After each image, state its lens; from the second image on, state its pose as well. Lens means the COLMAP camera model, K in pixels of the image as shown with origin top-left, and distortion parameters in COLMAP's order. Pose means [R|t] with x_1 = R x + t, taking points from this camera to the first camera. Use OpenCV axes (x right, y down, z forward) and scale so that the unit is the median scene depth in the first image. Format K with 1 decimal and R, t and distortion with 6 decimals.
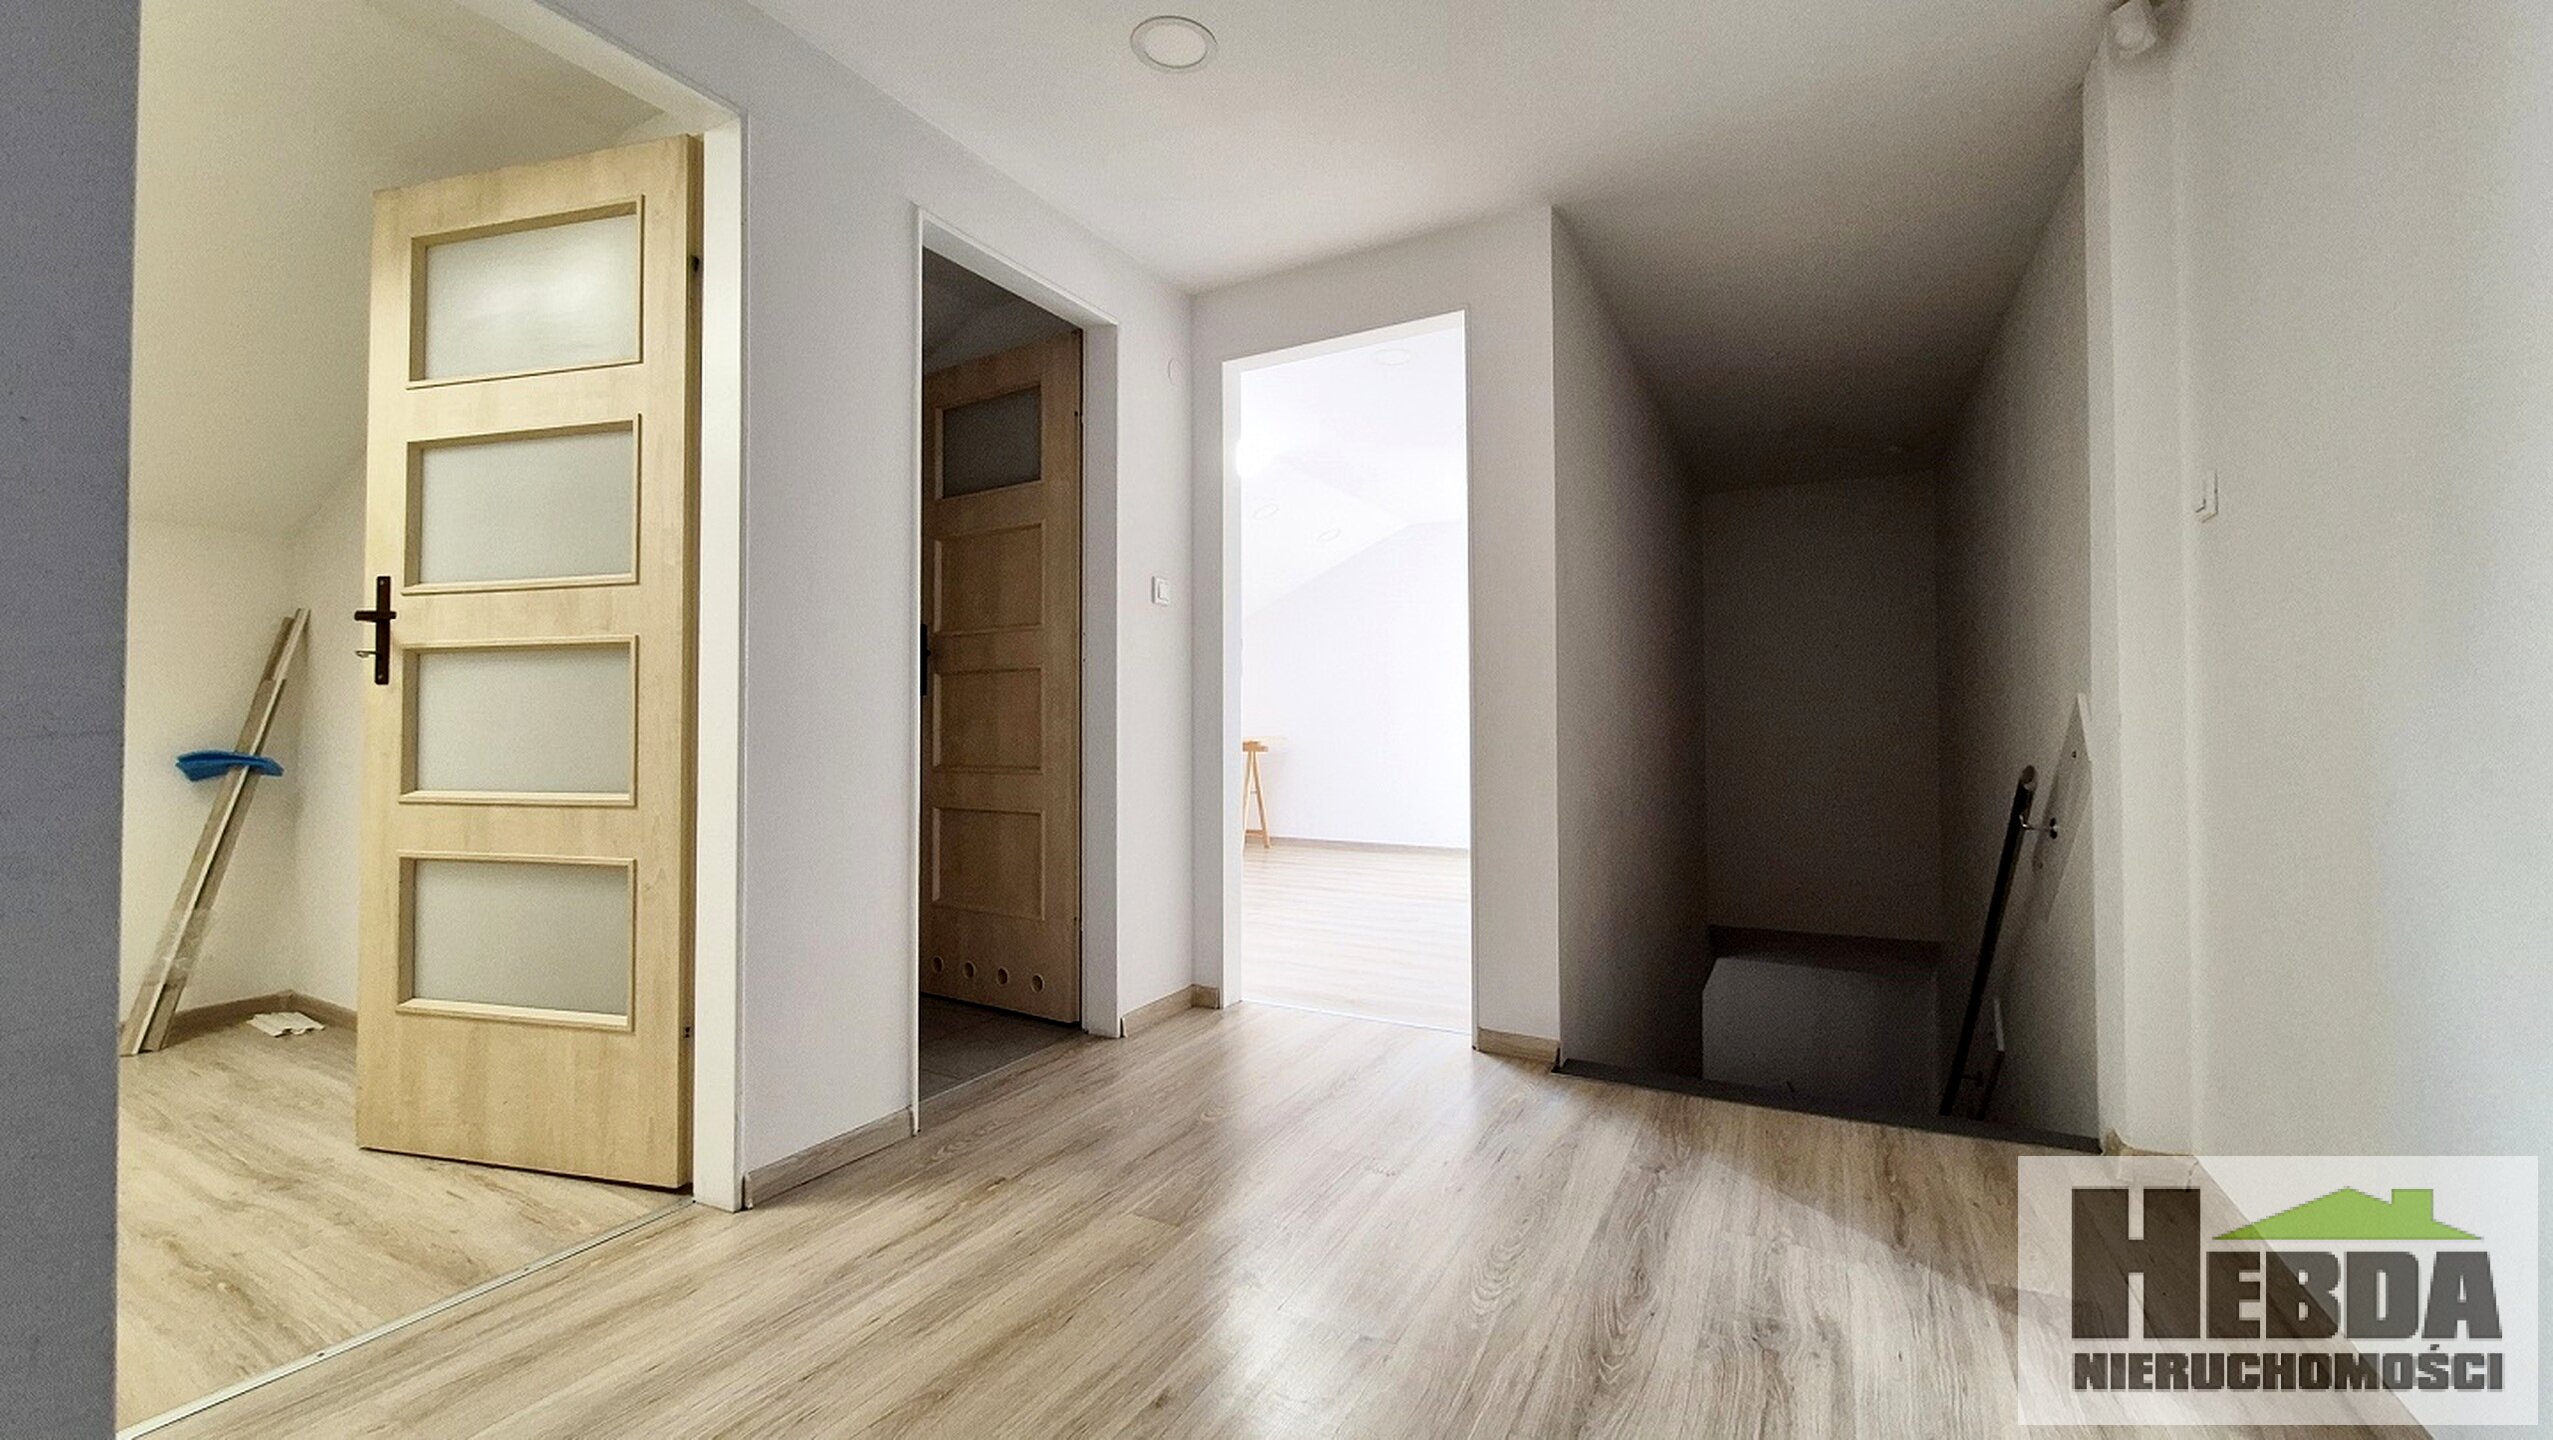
lens RADIAL K [[968.1, 0, 1276.5], [0, 968.1, 720.0], [0, 0, 1]] dist [-0.043685, -0.000005]
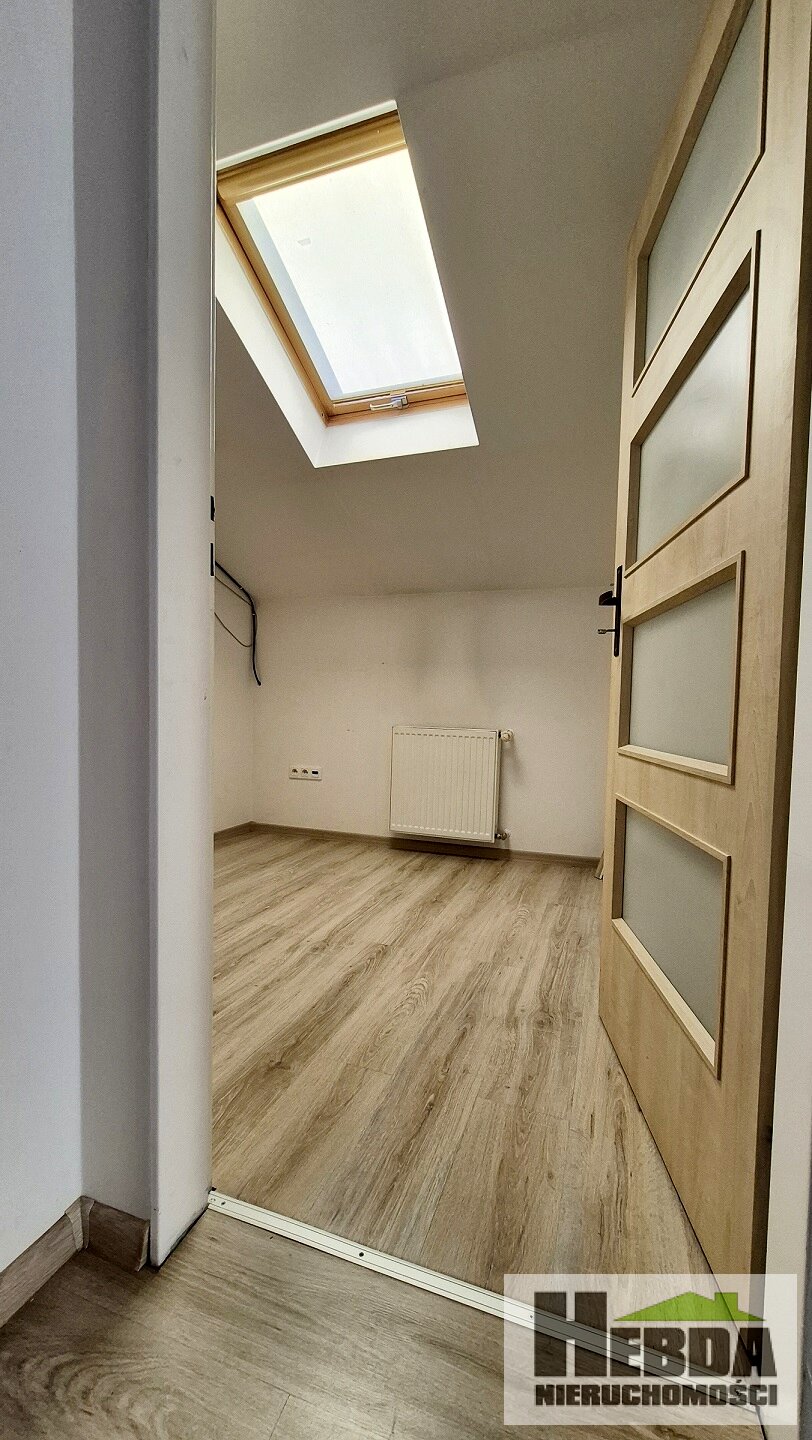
lens RADIAL K [[571.4, 0, 440.2], [0, 571.4, 735.5], [0, 0, 1]] dist [0.000508, -0.000106]
pose [[0.182400, 0.047859, -0.982059, -0.269681], [-0.014491, 0.998837, 0.045985, 0.035169], [0.983118, 0.005843, 0.182882, 0.646169]]
